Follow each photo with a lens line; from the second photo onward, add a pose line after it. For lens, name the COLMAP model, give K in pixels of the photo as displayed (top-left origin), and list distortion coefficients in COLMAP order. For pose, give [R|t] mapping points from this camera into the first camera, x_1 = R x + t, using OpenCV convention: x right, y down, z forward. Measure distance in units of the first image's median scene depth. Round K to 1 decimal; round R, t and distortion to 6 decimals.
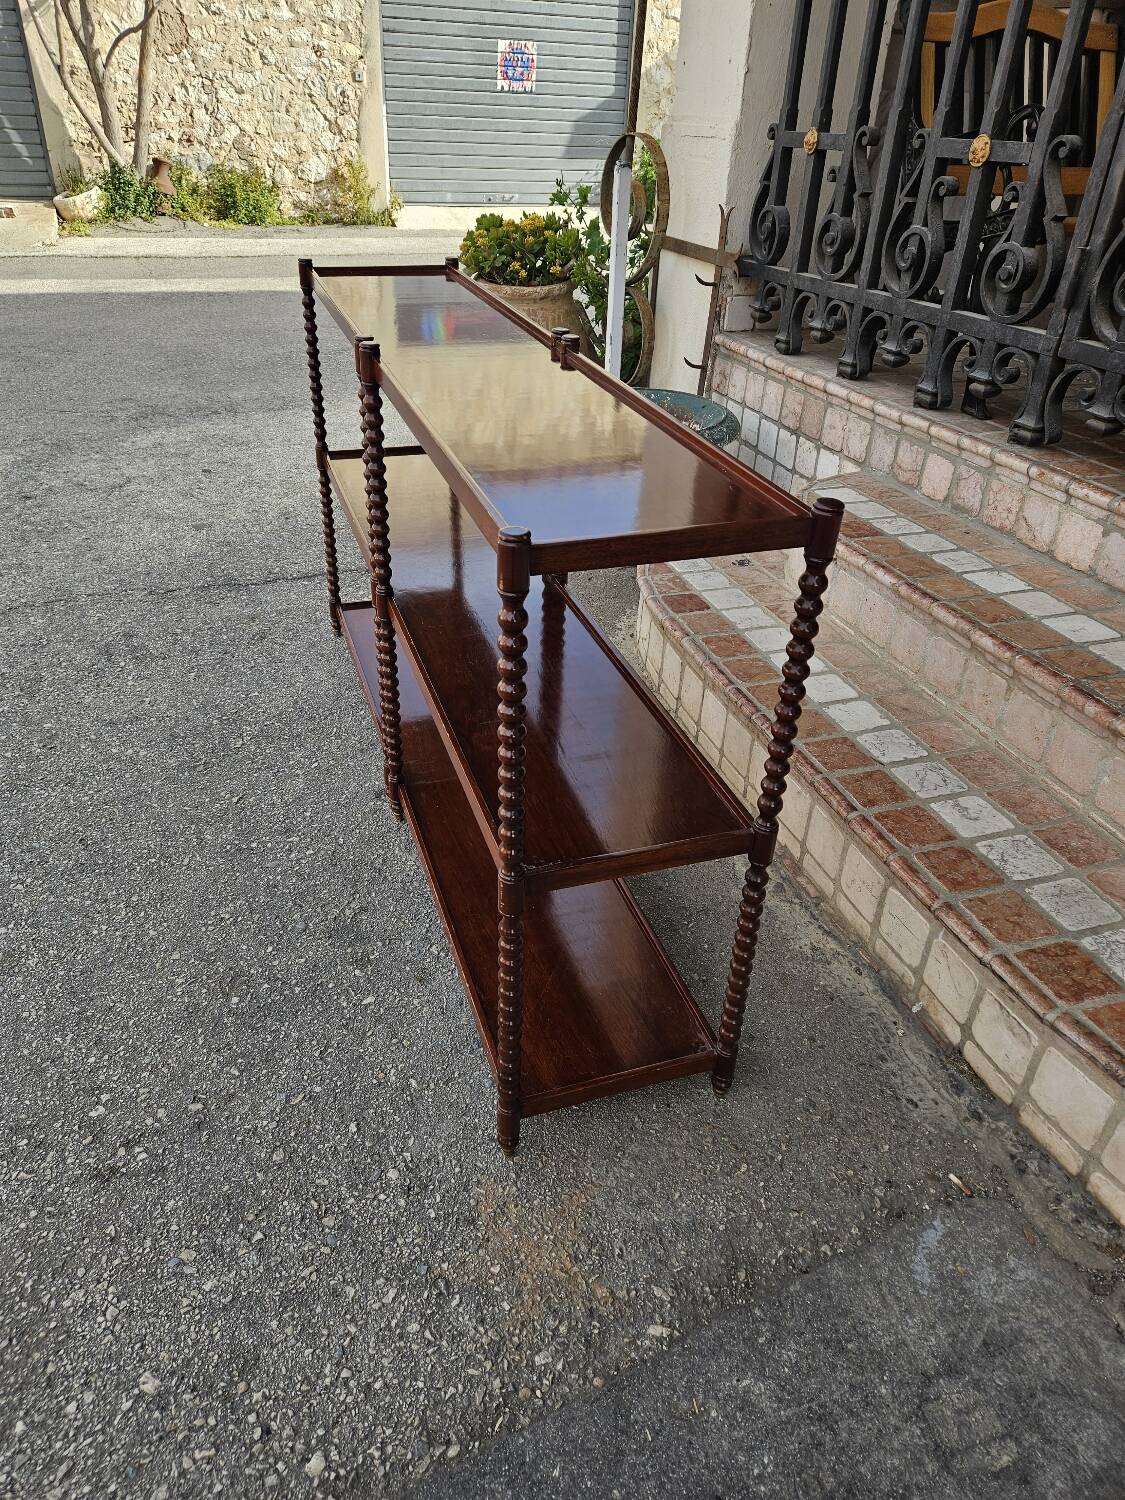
lens RADIAL K [[1004.2, 0, 528.1], [0, 1004.2, 725.8], [0, 0, 1]] dist [0.071370, -0.058732]
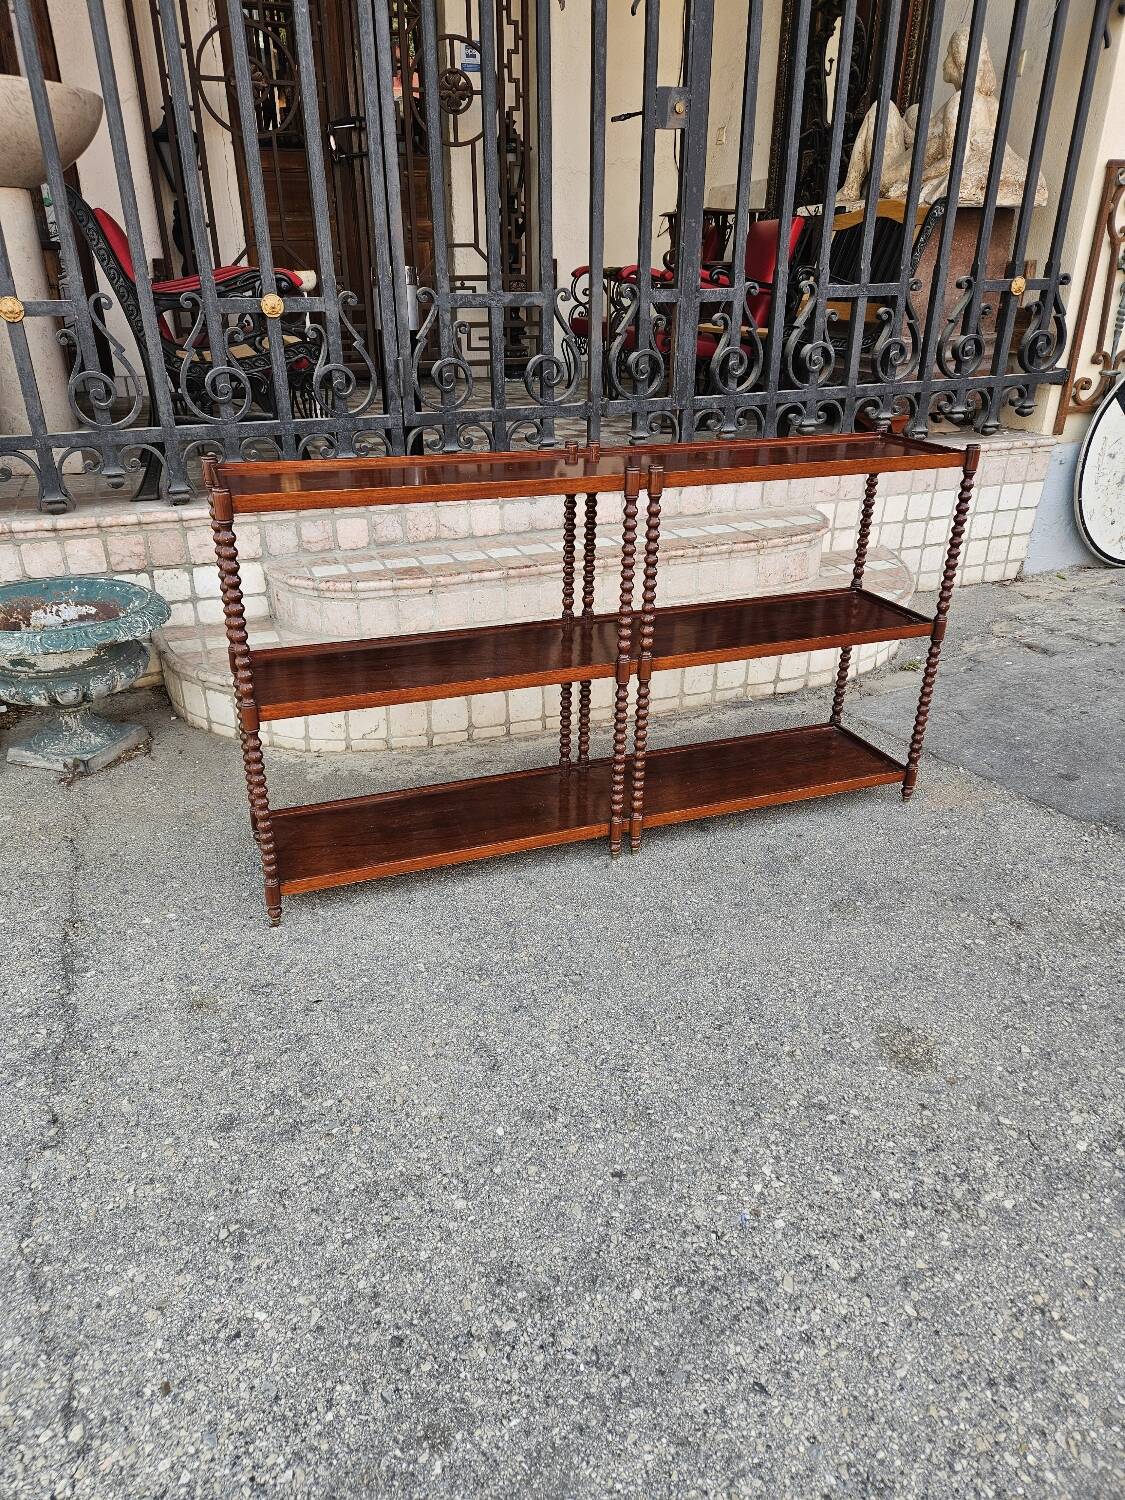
lens RADIAL K [[1004.2, 0, 545.3], [0, 1004.2, 737.6], [0, 0, 1]] dist [0.071370, -0.058732]
pose [[-0.051812, -0.450000, 0.891524, -1.265304], [0.523033, 0.748266, 0.408087, -0.620376], [-0.850736, 0.487440, 0.196596, 0.891519]]
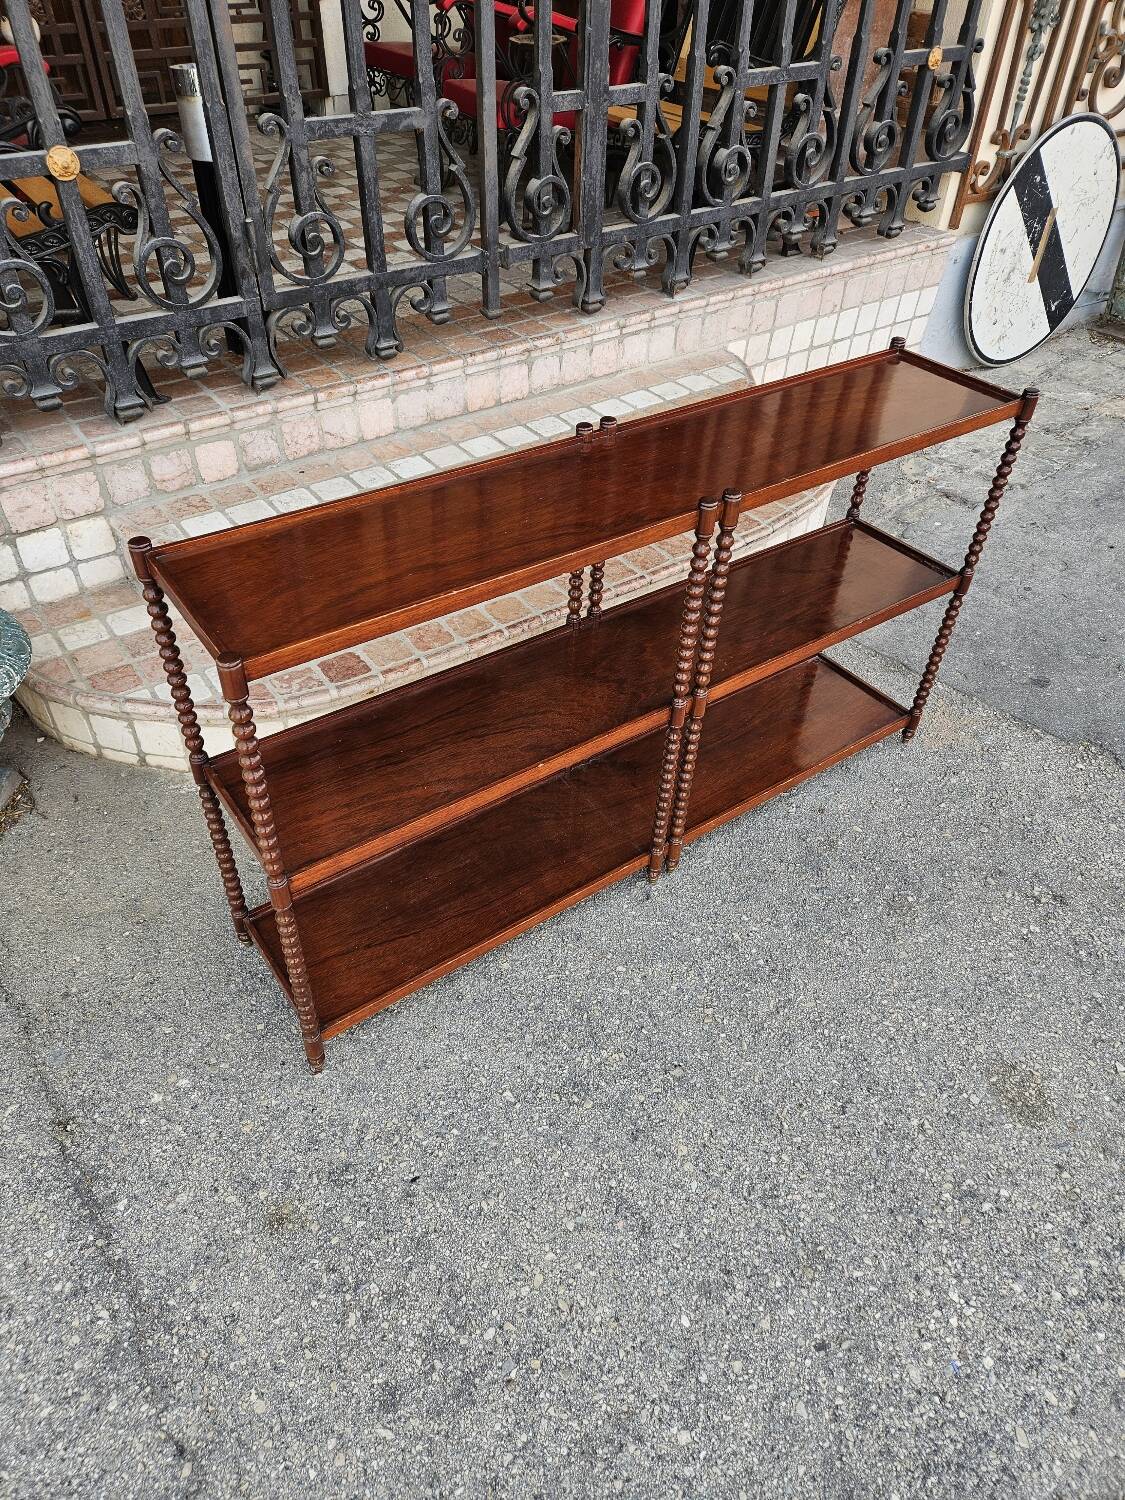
lens RADIAL K [[1004.2, 0, 554.5], [0, 1004.2, 735.1], [0, 0, 1]] dist [0.071370, -0.058732]
pose [[-0.309901, -0.650154, 0.693730, -0.846381], [0.469823, 0.529623, 0.706233, -0.918315], [-0.826576, 0.544793, 0.141326, 0.981951]]
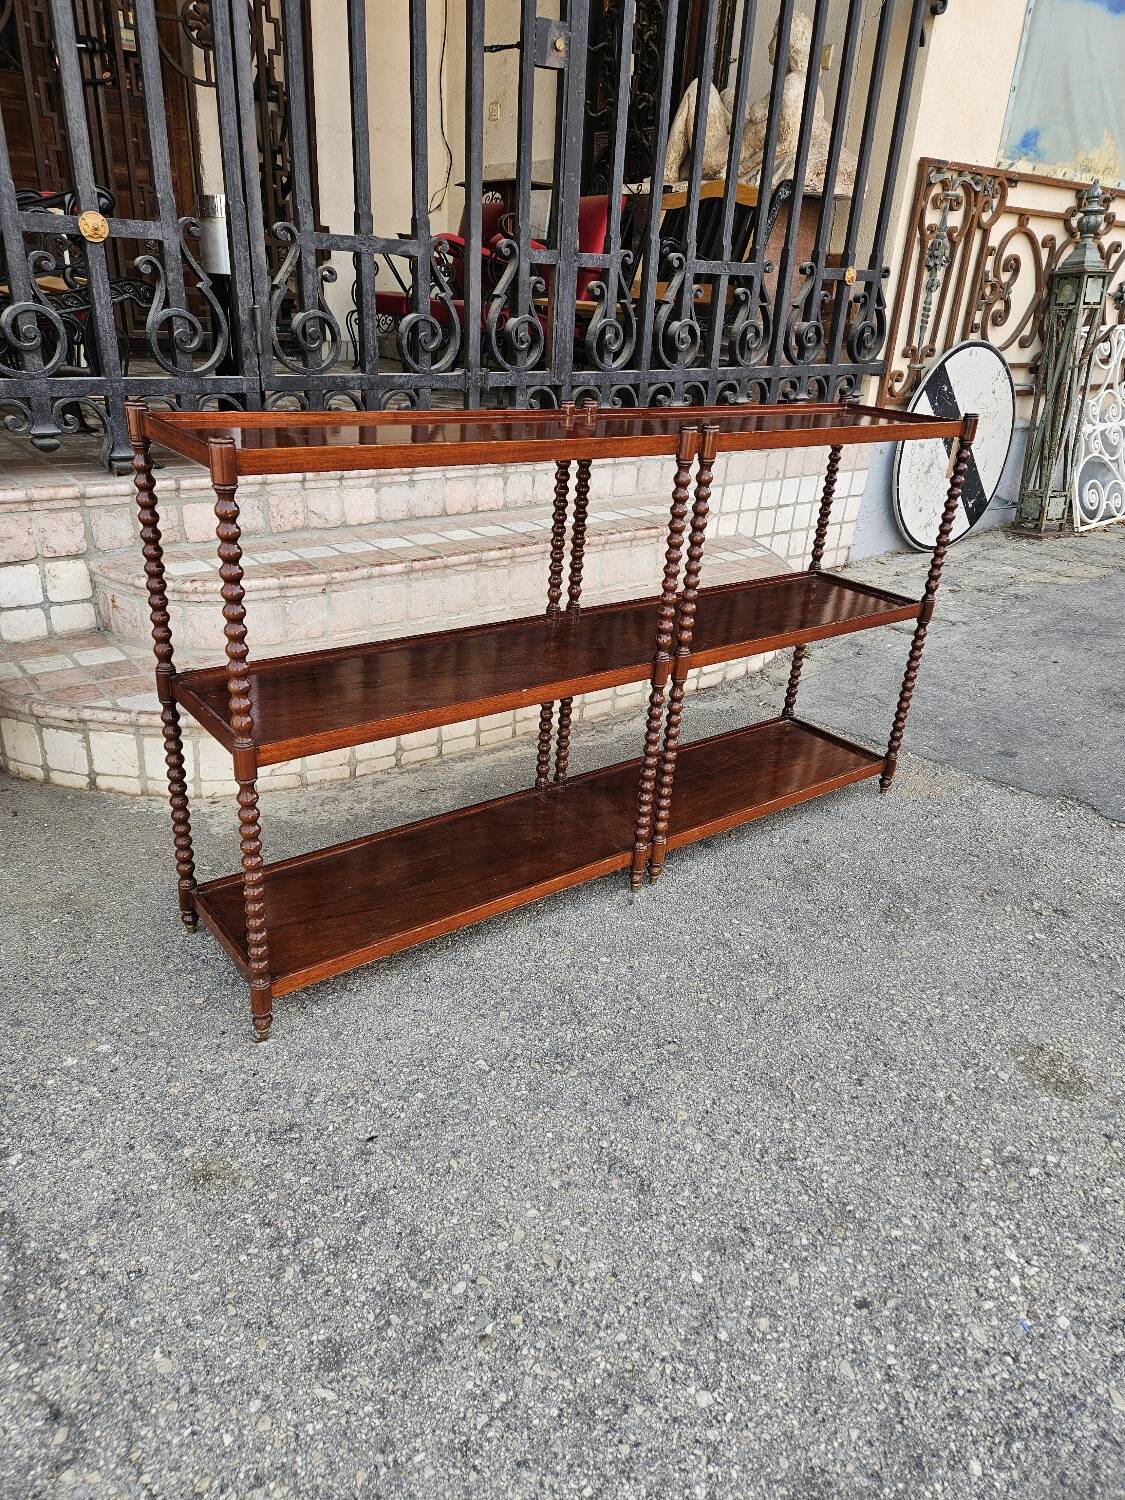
lens RADIAL K [[1004.2, 0, 557.5], [0, 1004.2, 734.8], [0, 0, 1]] dist [0.071370, -0.058732]
pose [[-0.343417, -0.430185, 0.834868, -1.000117], [0.435185, 0.714854, 0.547355, -0.697396], [-0.832273, 0.551294, -0.058282, 1.195087]]
